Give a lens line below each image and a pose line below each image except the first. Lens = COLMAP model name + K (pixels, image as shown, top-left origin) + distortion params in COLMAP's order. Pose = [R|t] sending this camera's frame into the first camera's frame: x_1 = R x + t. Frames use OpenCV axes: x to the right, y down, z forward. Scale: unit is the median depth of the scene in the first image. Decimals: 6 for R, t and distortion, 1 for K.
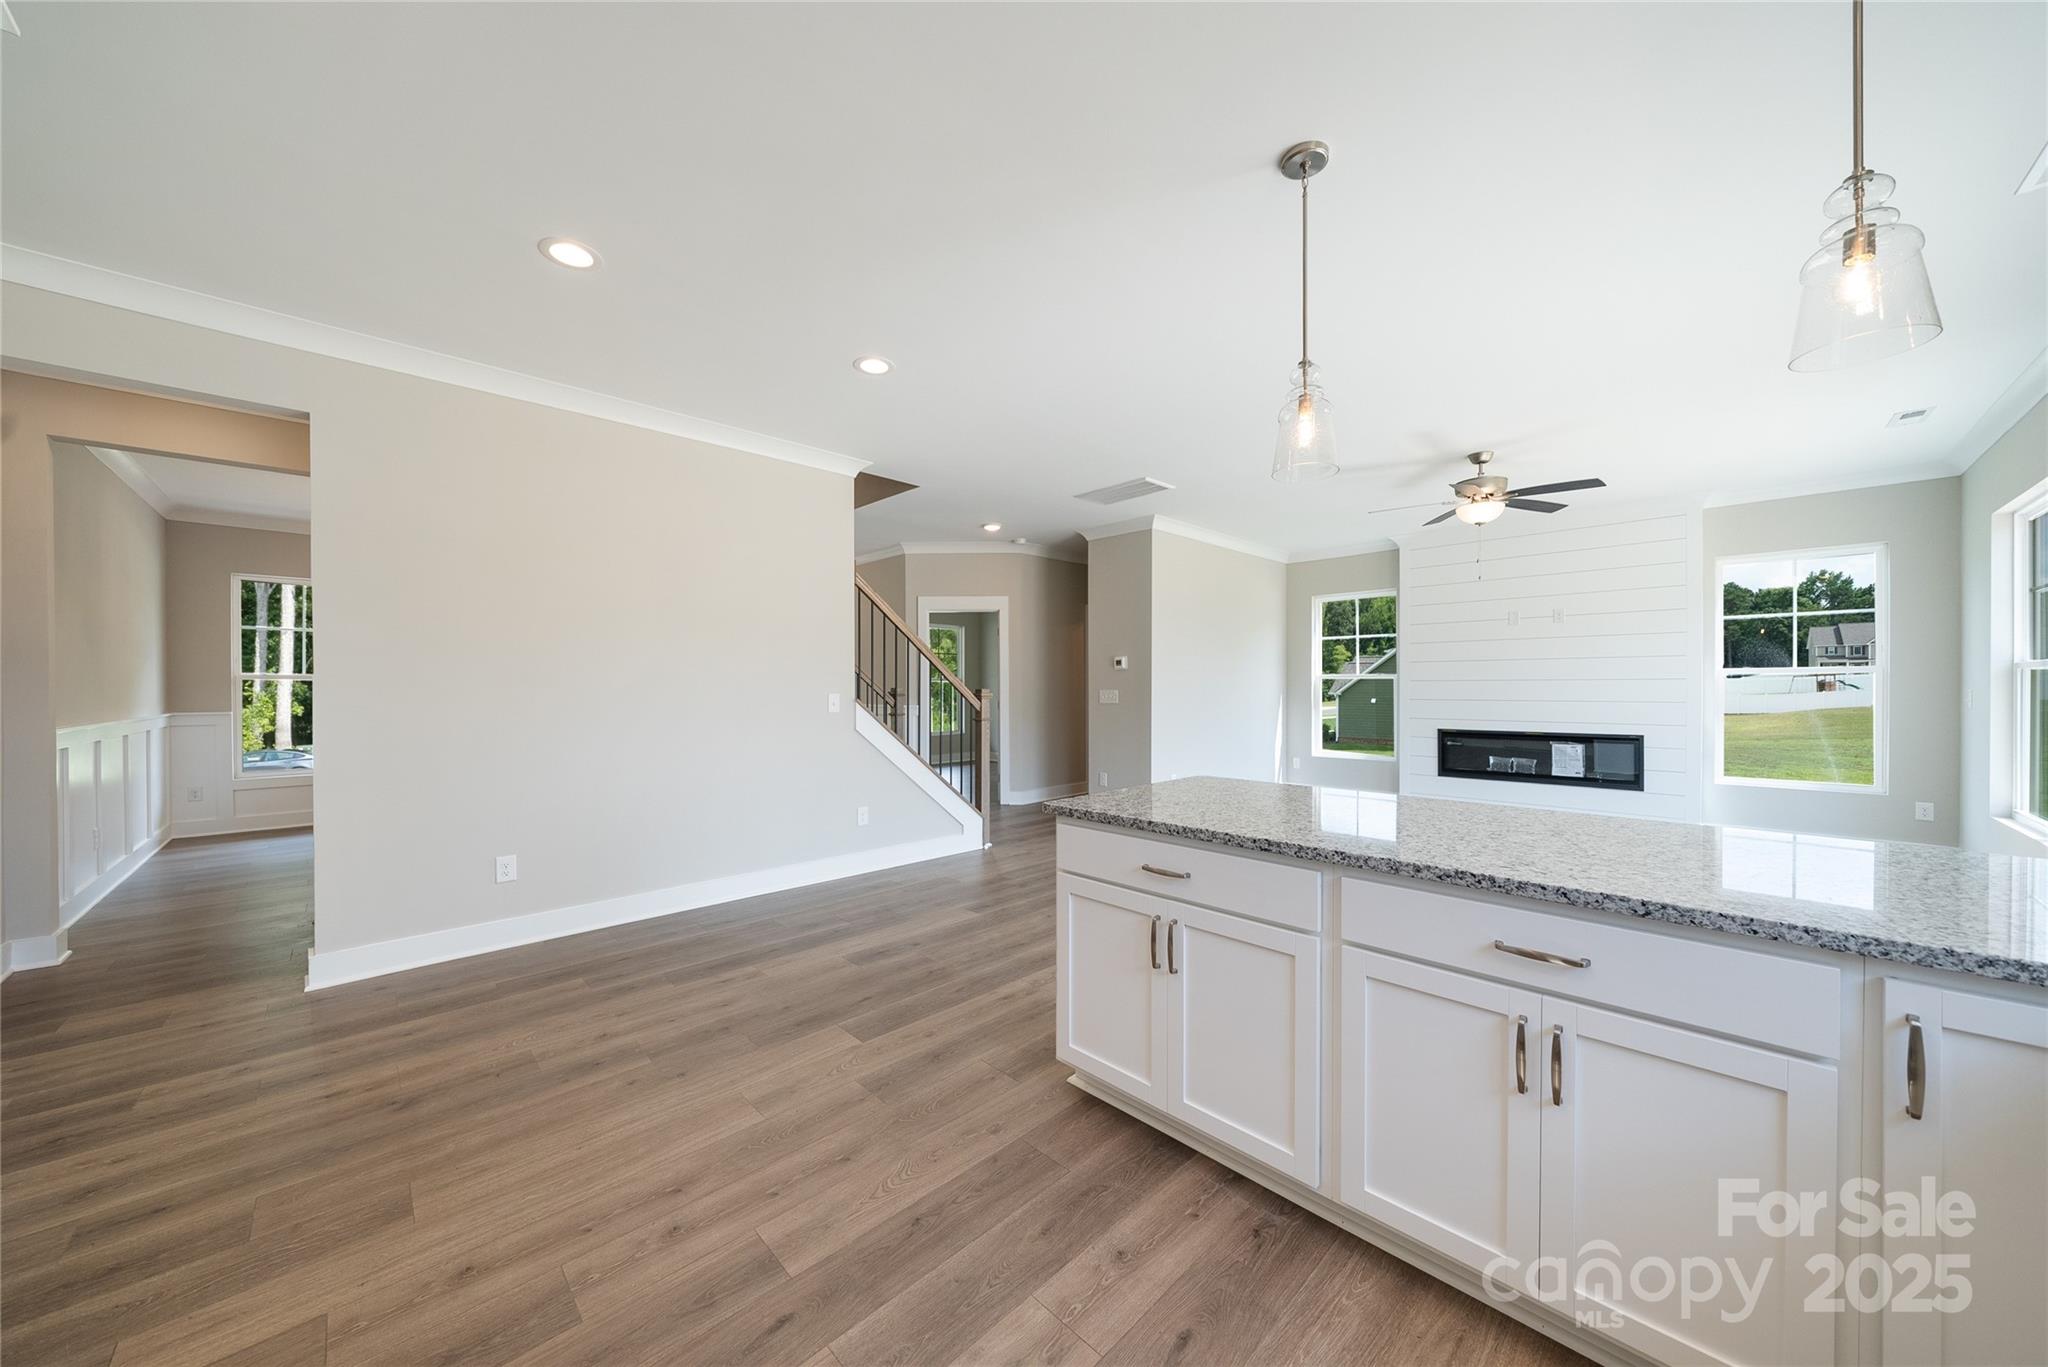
lens RADIAL K [[713.7, 0, 1032.4], [0, 713.7, 684.1], [0, 0, 1]] dist [-0.007649, 0.000411]
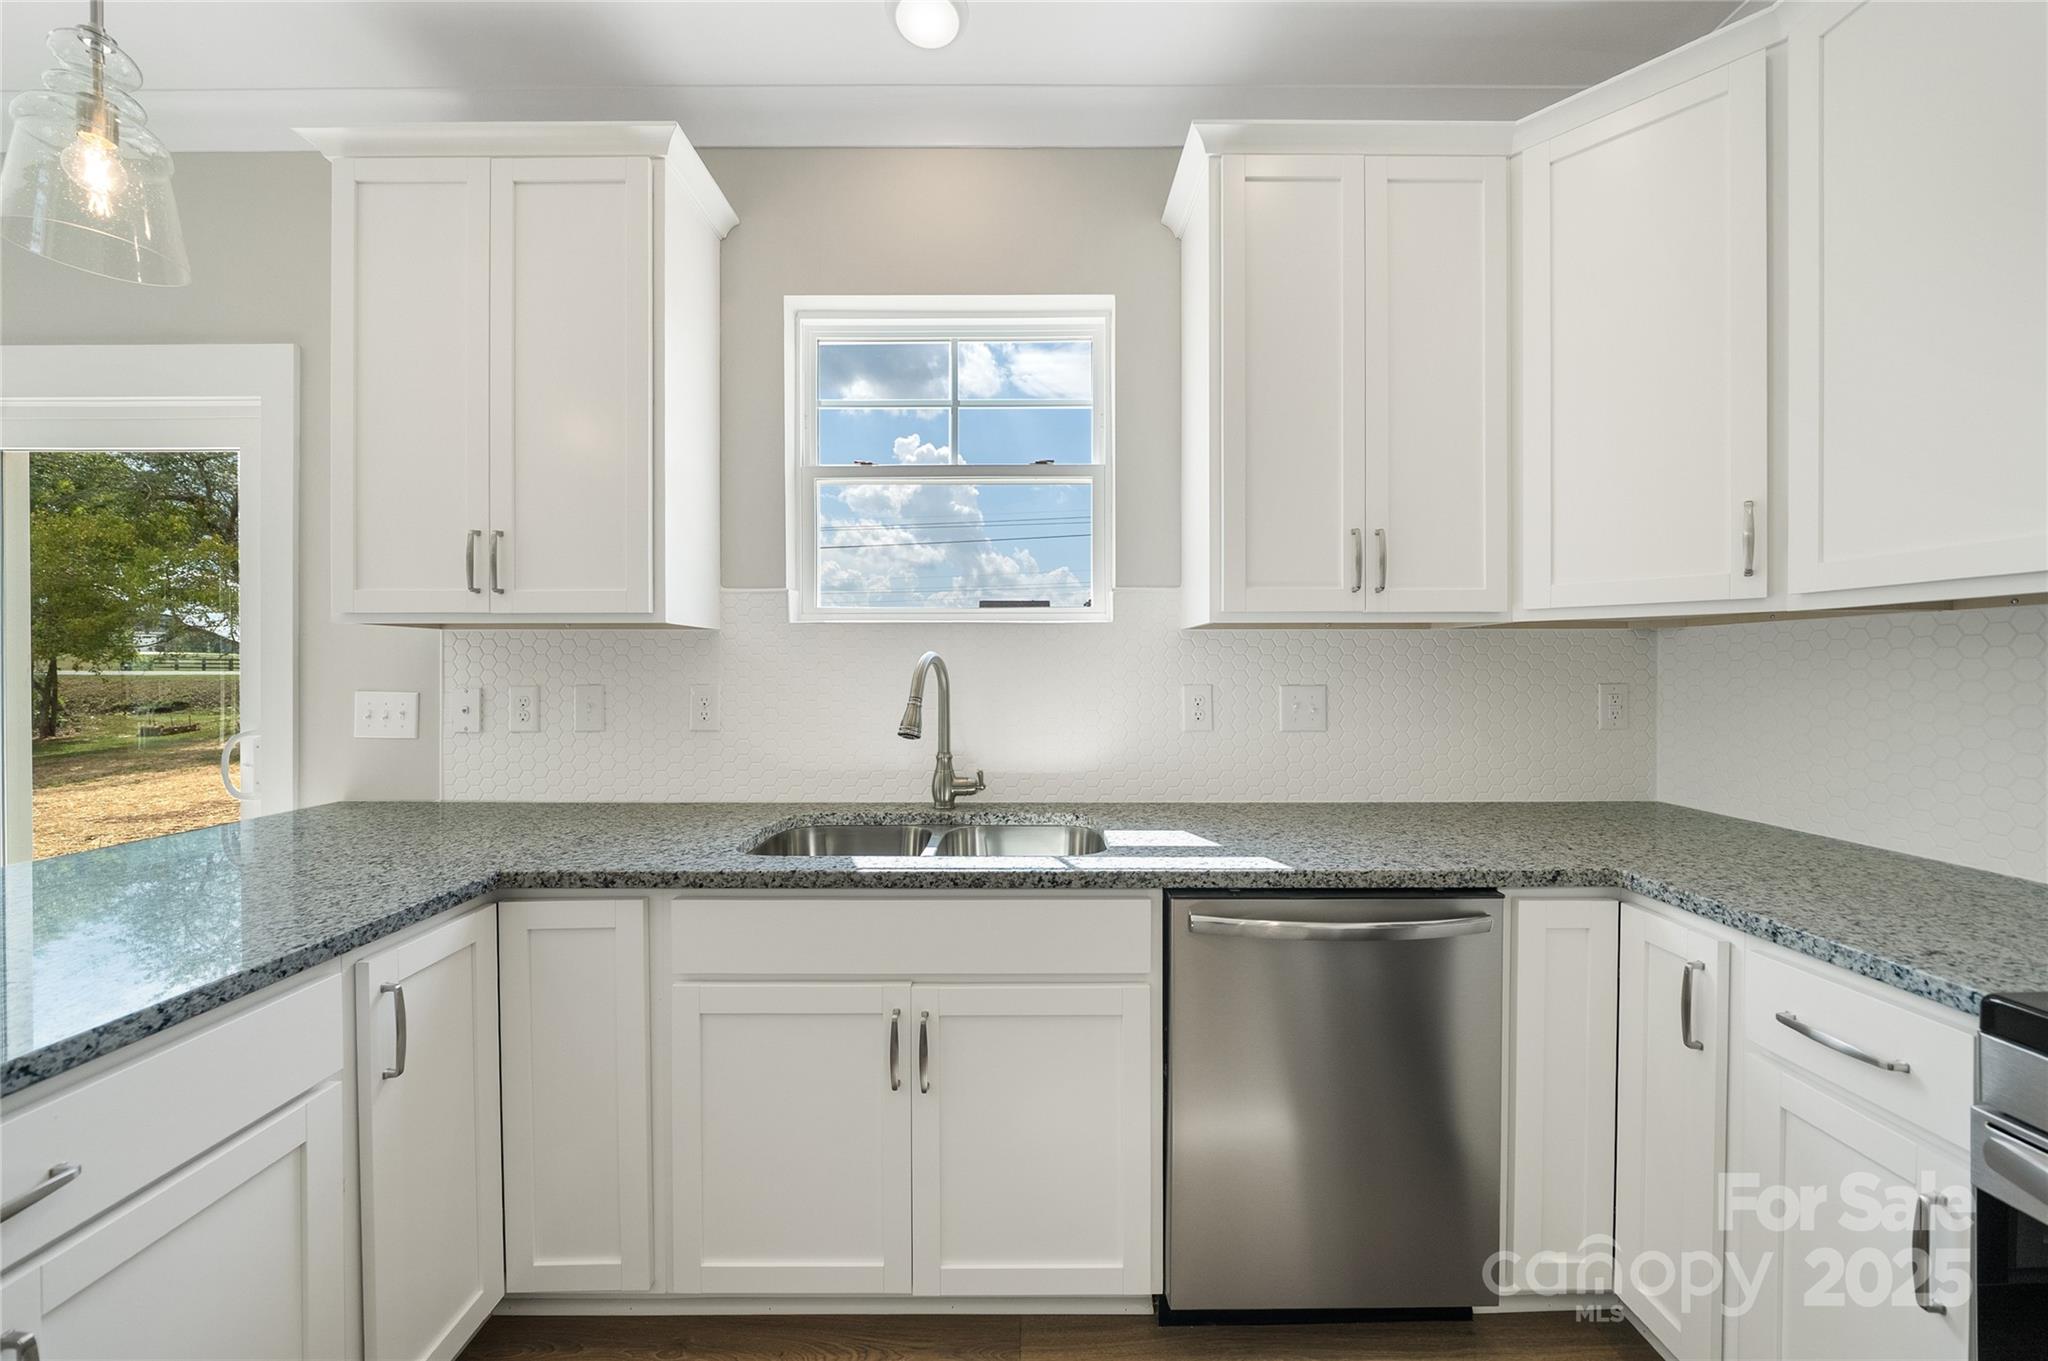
lens RADIAL K [[713.7, 0, 1022.1], [0, 713.7, 671.0], [0, 0, 1]] dist [-0.007649, 0.000411]
pose [[-0.716096, 0.000426, 0.698002, -0.039551], [-0.001284, 0.999997, -0.001927, 0.000404], [-0.698000, -0.002277, -0.716094, 0.240823]]
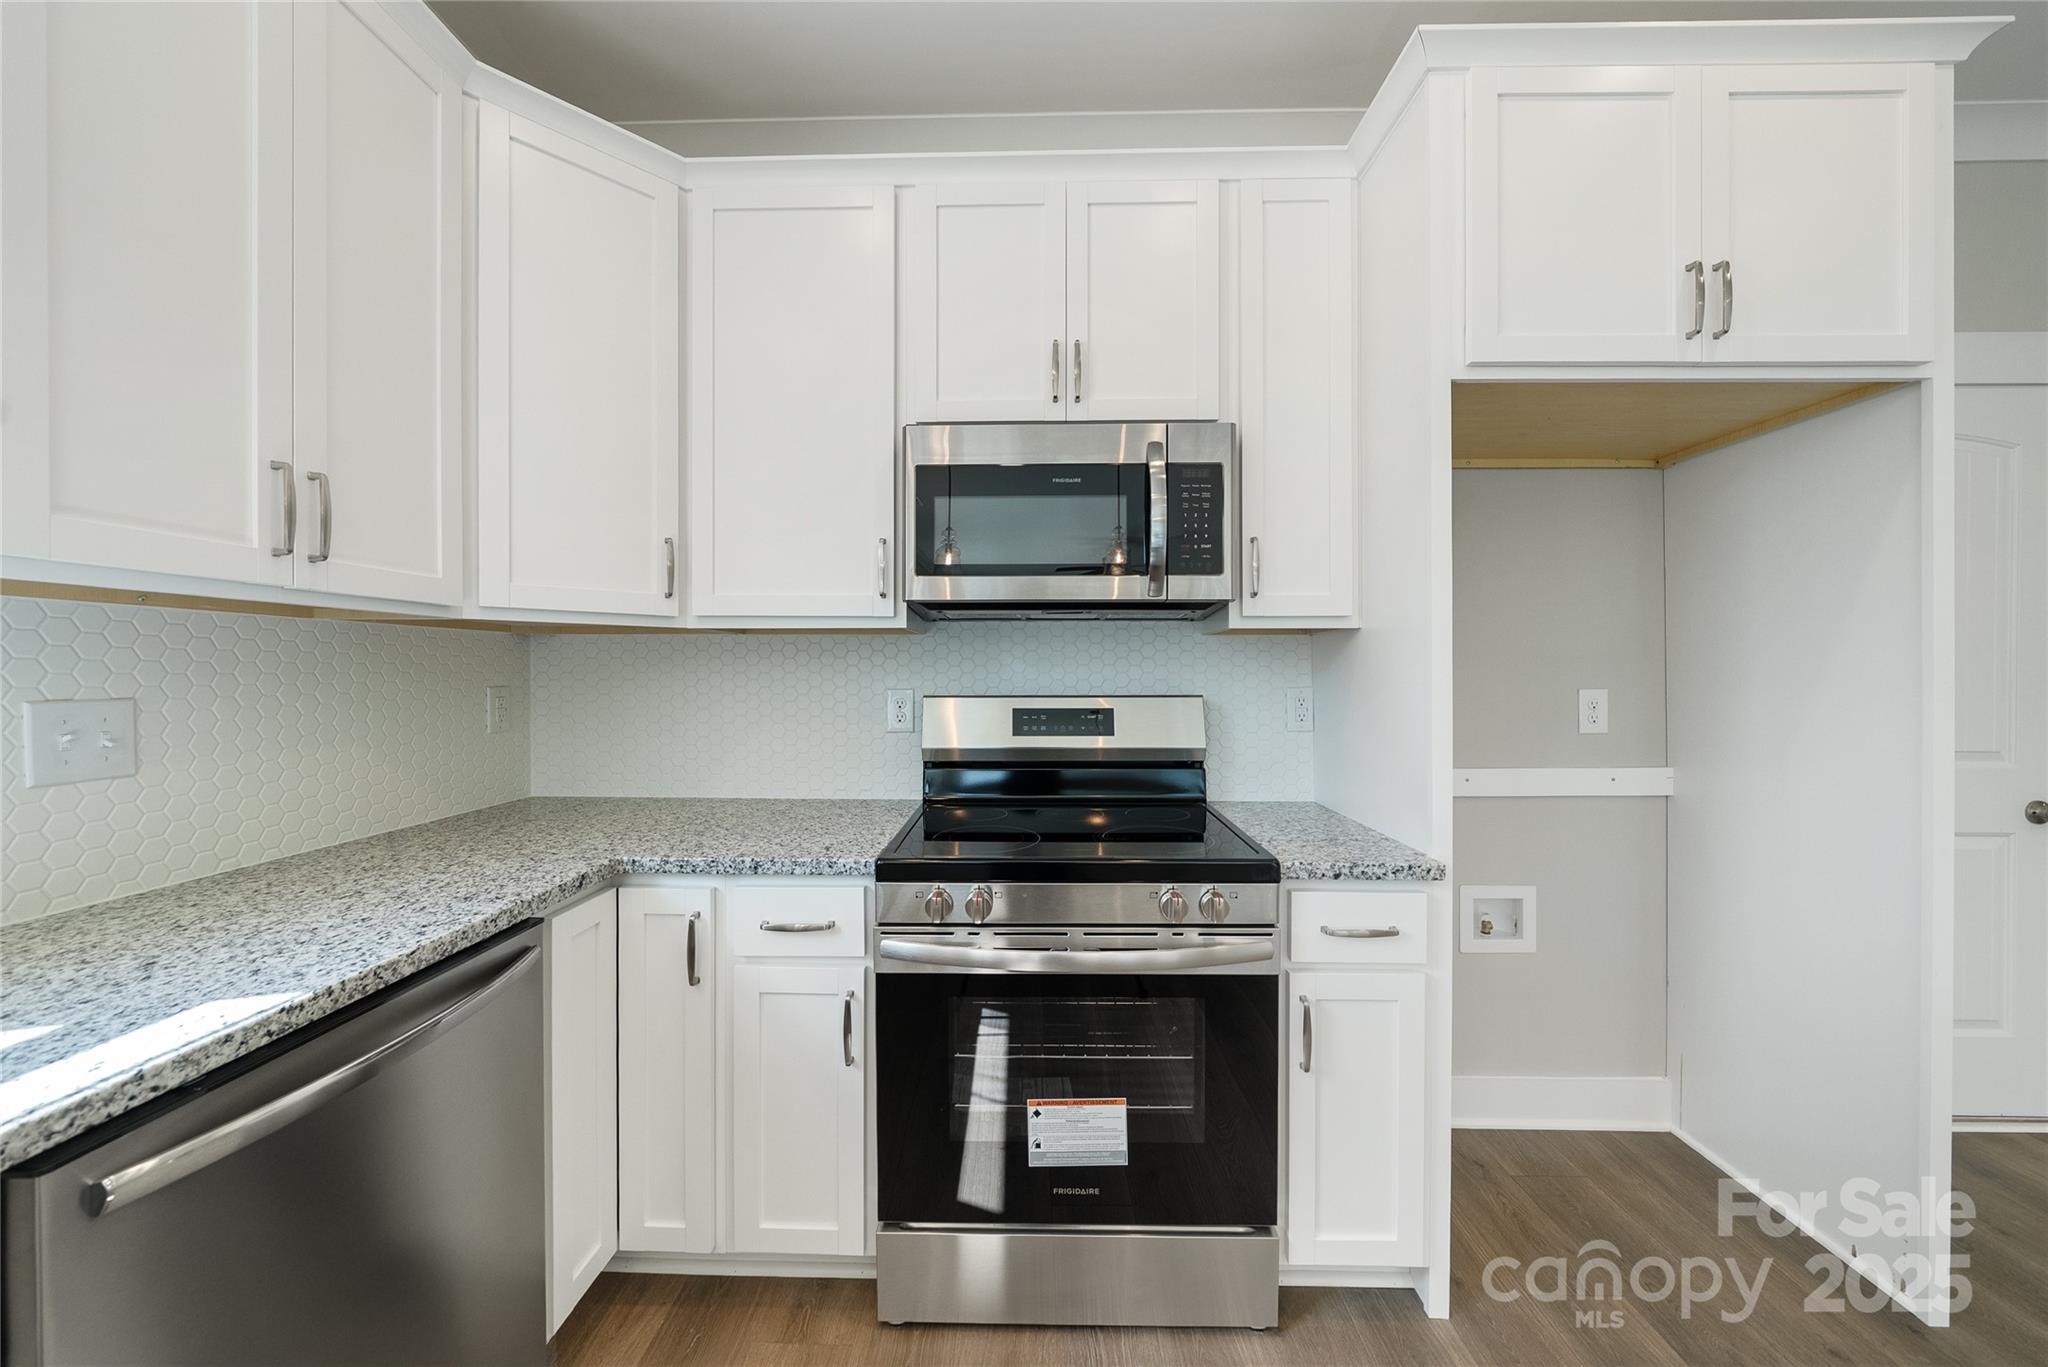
lens RADIAL K [[713.7, 0, 1020.2], [0, 713.7, 677.0], [0, 0, 1]] dist [-0.007649, 0.000411]
pose [[-0.712380, 0.006368, -0.701765, 0.077616], [0.003089, 0.999978, 0.005938, -0.000408], [0.701787, 0.002063, -0.712384, 0.211443]]
